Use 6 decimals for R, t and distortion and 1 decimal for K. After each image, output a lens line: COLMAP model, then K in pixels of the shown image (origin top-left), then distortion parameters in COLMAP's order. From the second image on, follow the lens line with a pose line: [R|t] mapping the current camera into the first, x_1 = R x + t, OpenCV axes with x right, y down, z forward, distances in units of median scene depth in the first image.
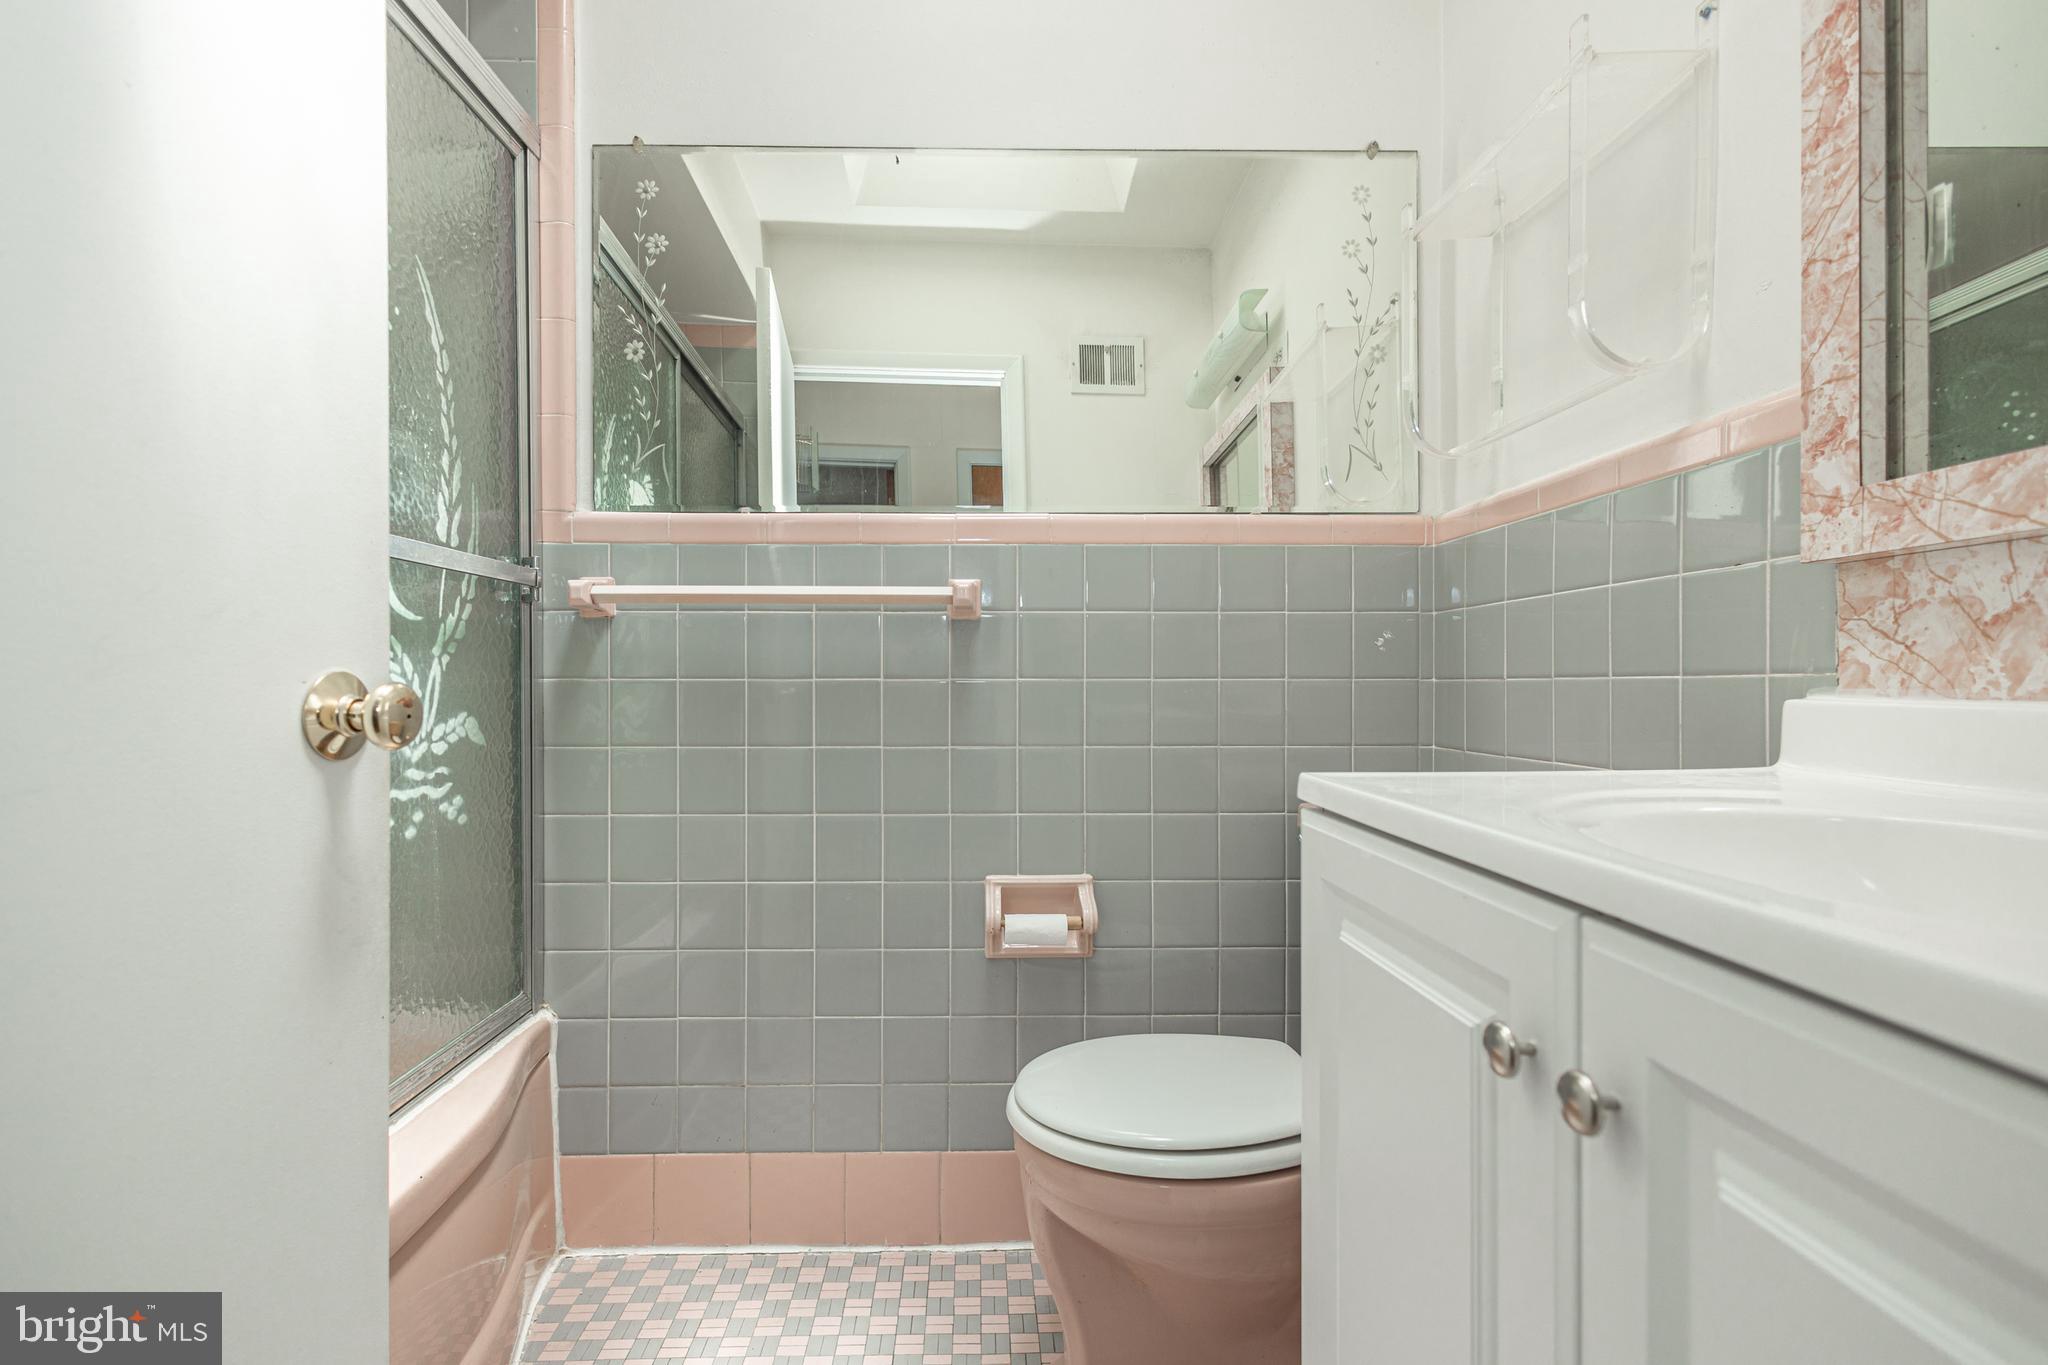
lens RADIAL K [[947.7, 0, 1009.3], [0, 947.7, 692.3], [0, 0, 1]] dist [0.013739, -0.004314]
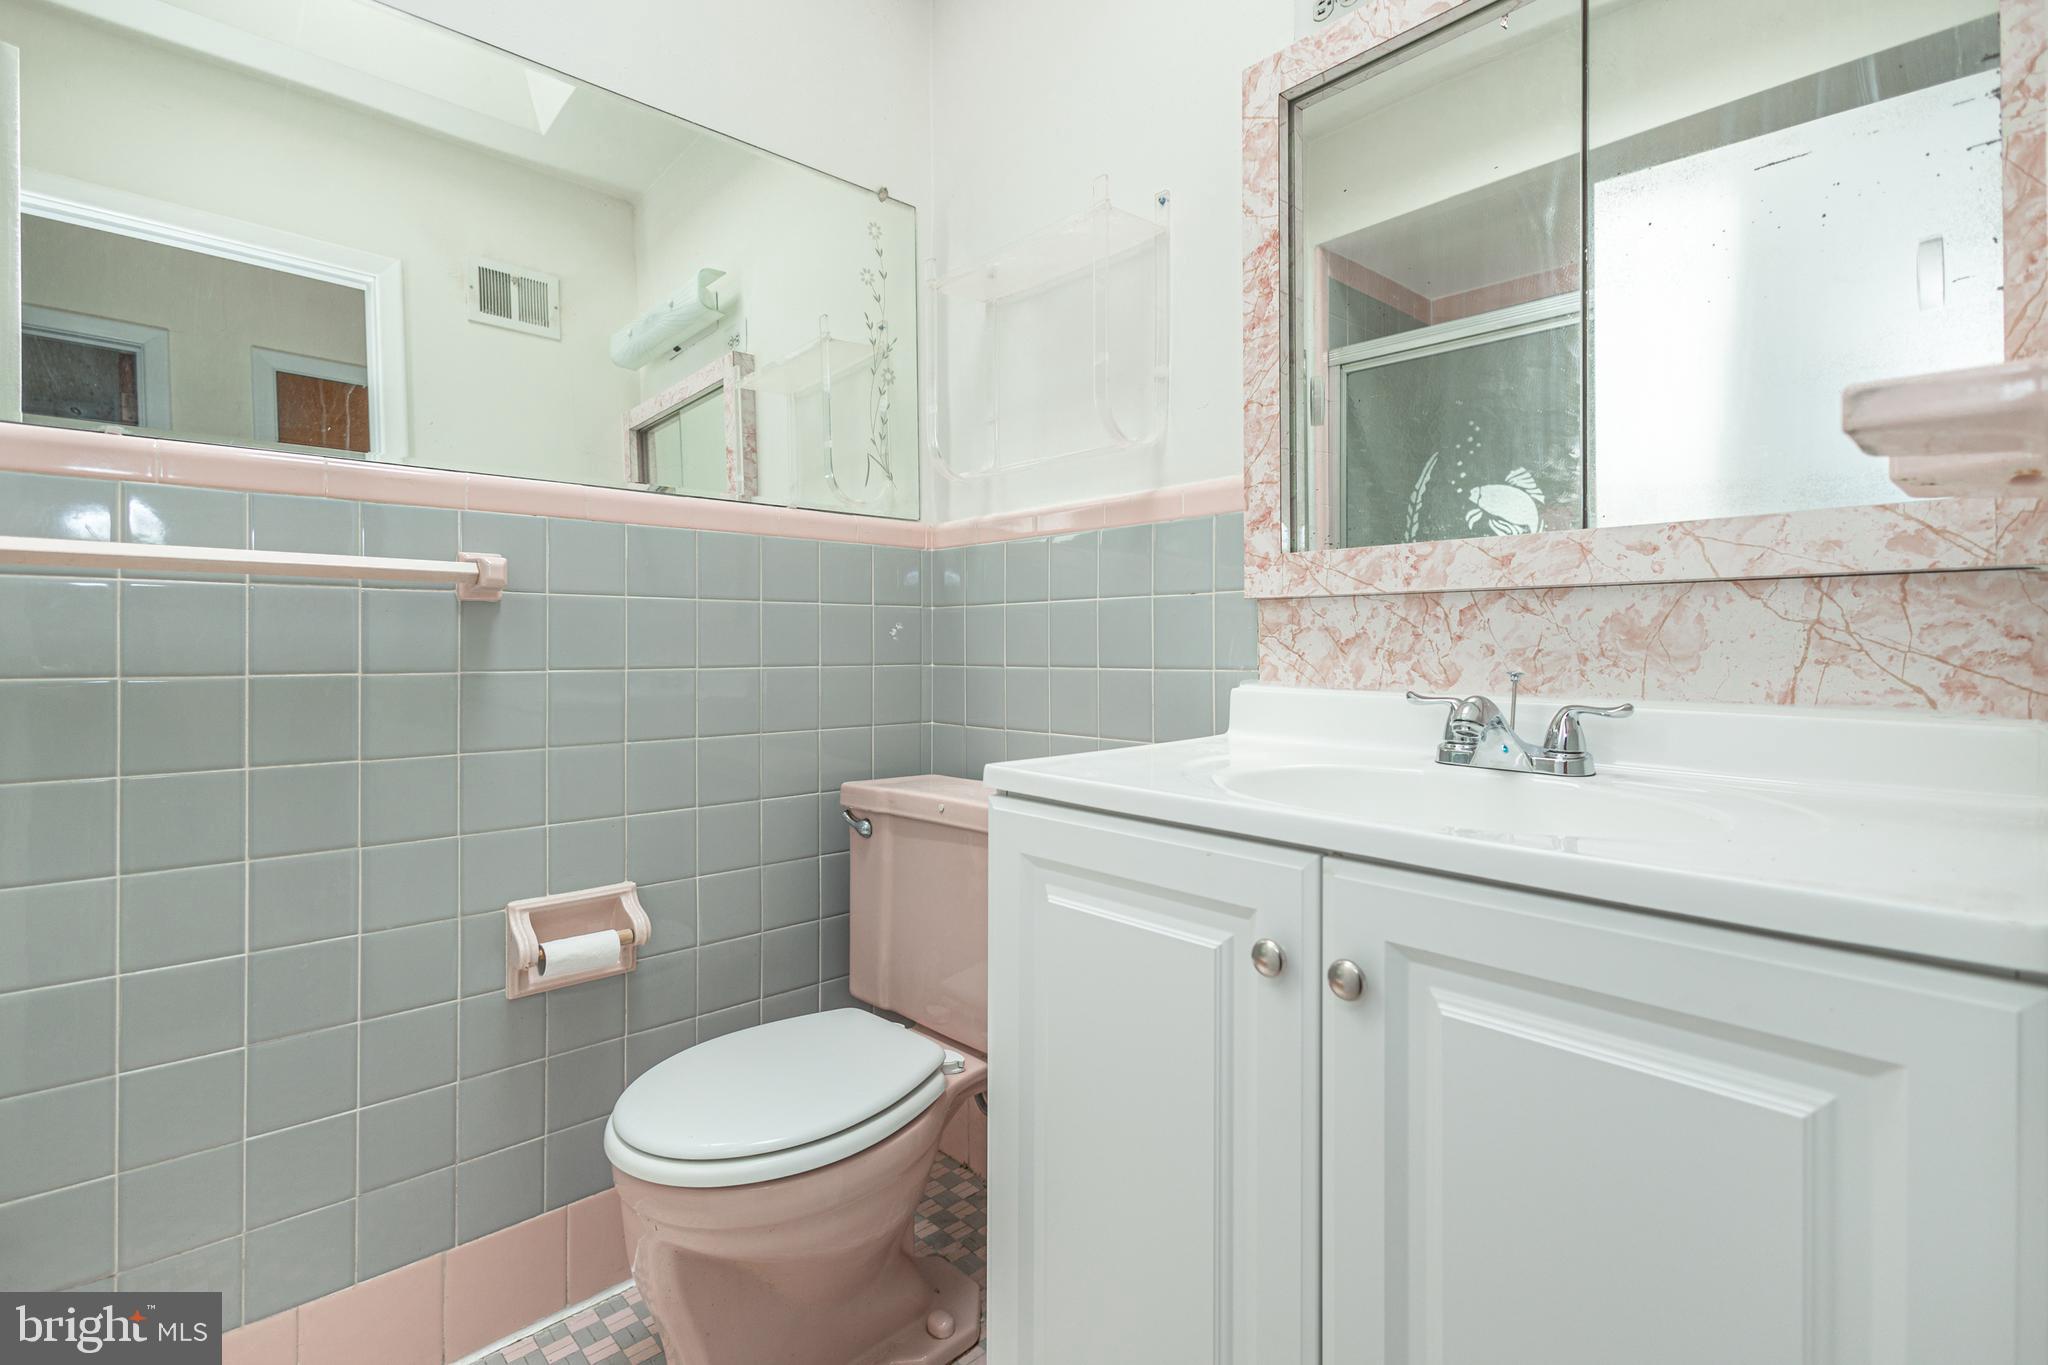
lens RADIAL K [[947.7, 0, 1015.1], [0, 947.7, 645.5], [0, 0, 1]] dist [0.013739, -0.004314]
pose [[0.756150, -0.000205, 0.654399, -0.252592], [0.004978, 0.999973, -0.005439, -0.031943], [-0.654380, 0.007370, 0.756130, 0.059387]]
